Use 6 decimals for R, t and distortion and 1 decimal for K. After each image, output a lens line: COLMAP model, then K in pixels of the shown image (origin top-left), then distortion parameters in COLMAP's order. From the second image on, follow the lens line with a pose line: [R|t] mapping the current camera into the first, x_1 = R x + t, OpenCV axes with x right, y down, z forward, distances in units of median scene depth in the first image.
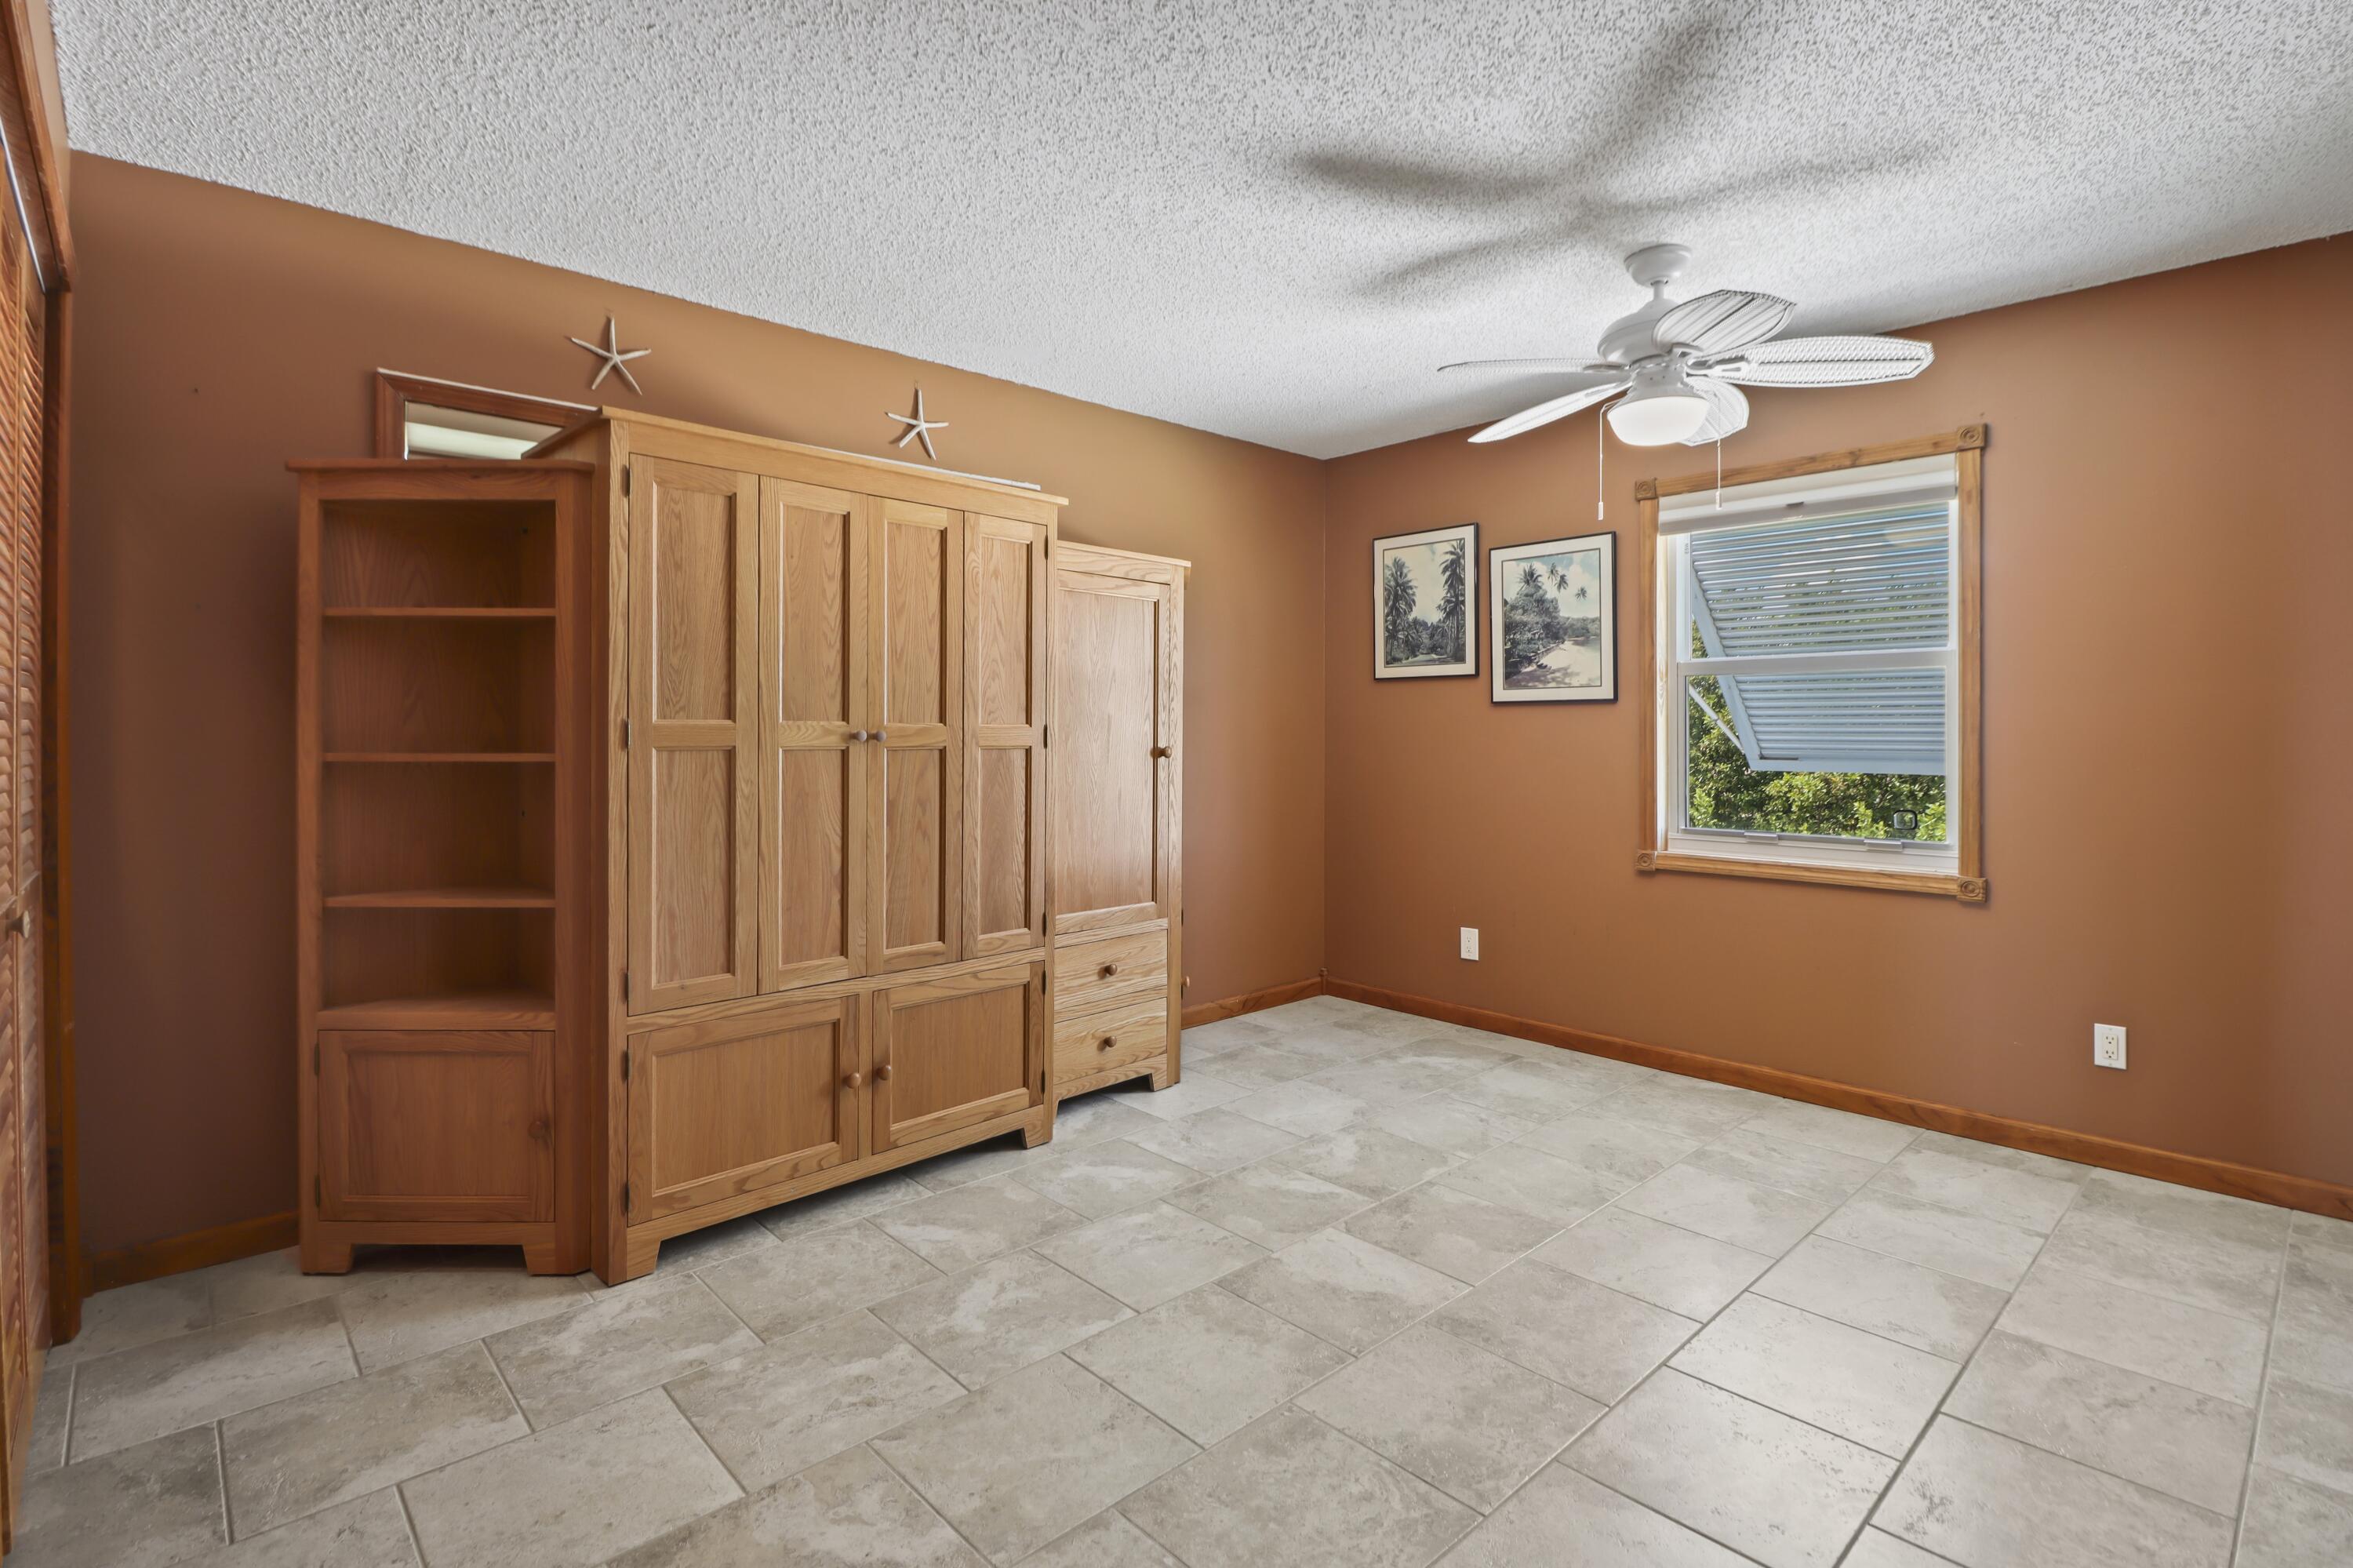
lens RADIAL K [[1087.5, 0, 1177.9], [0, 1087.5, 742.6], [0, 0, 1]] dist [0.000273, -0.011972]
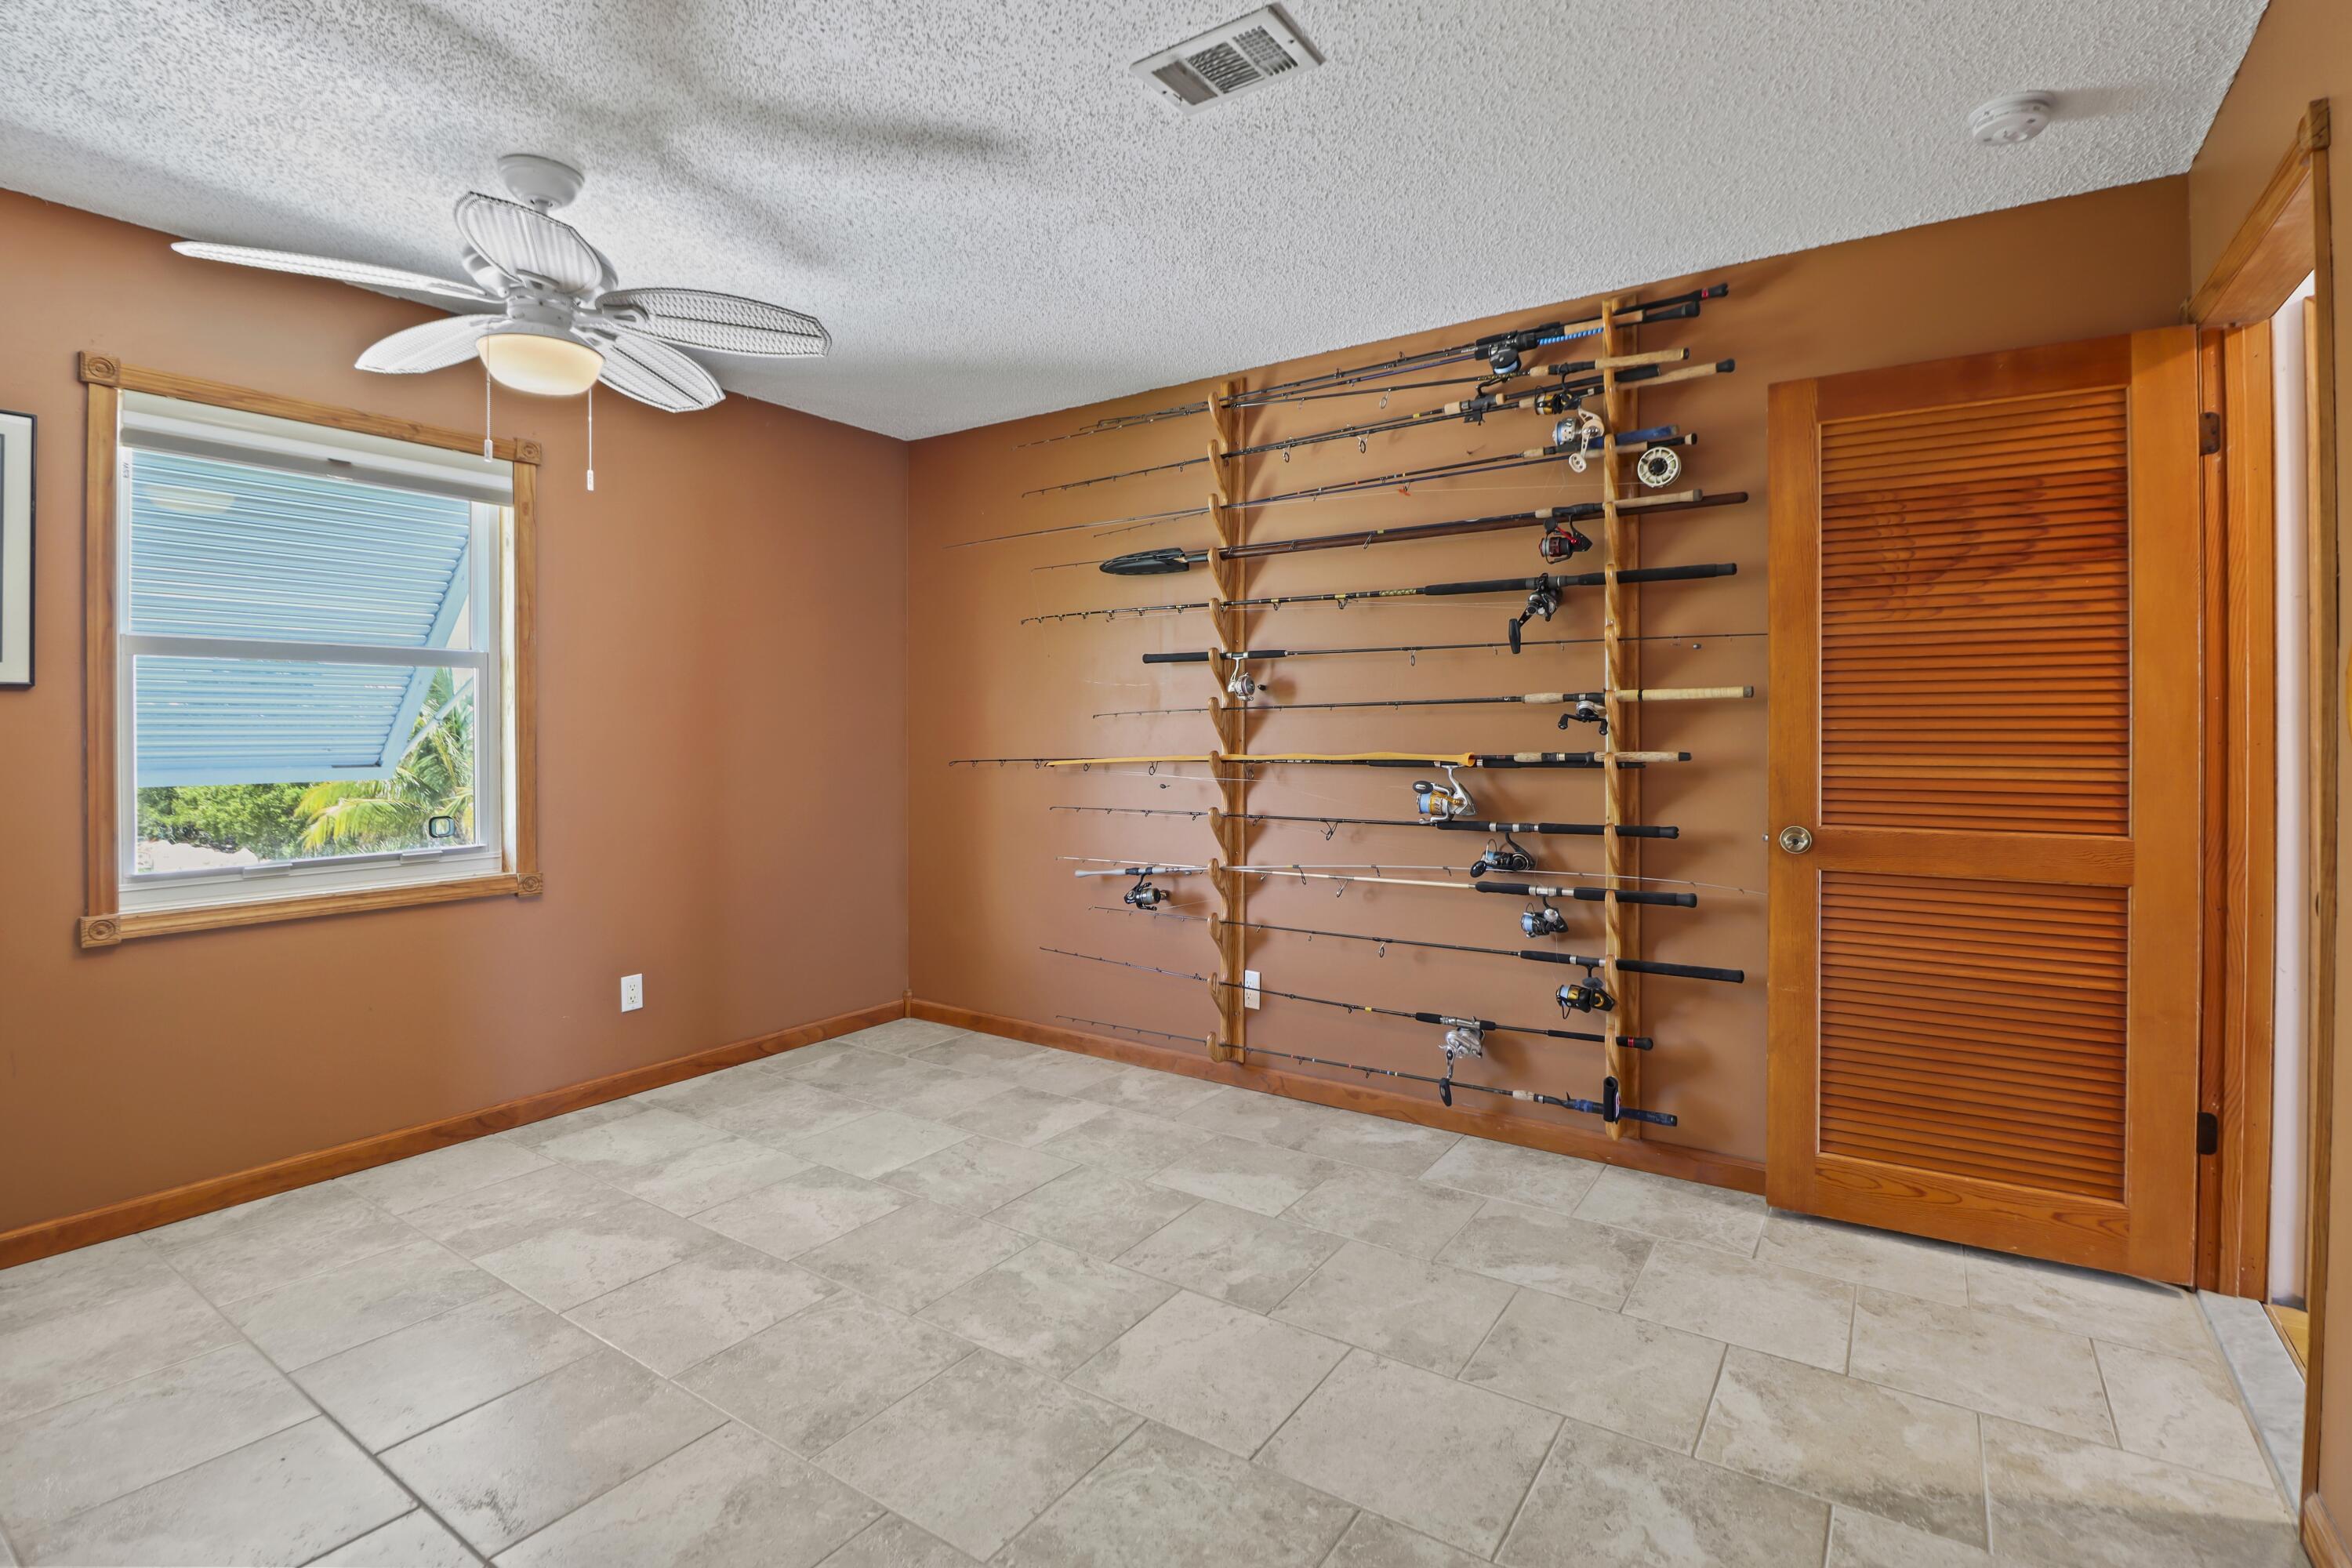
lens RADIAL K [[1087.0, 0, 1177.4], [0, 1087.0, 742.6], [0, 0, 1]] dist [0.000273, -0.011972]
pose [[-0.223687, -0.010272, 0.974607, -0.471446], [0.011084, 0.999853, 0.013082, -0.009492], [-0.974598, 0.013729, -0.223540, 0.685794]]
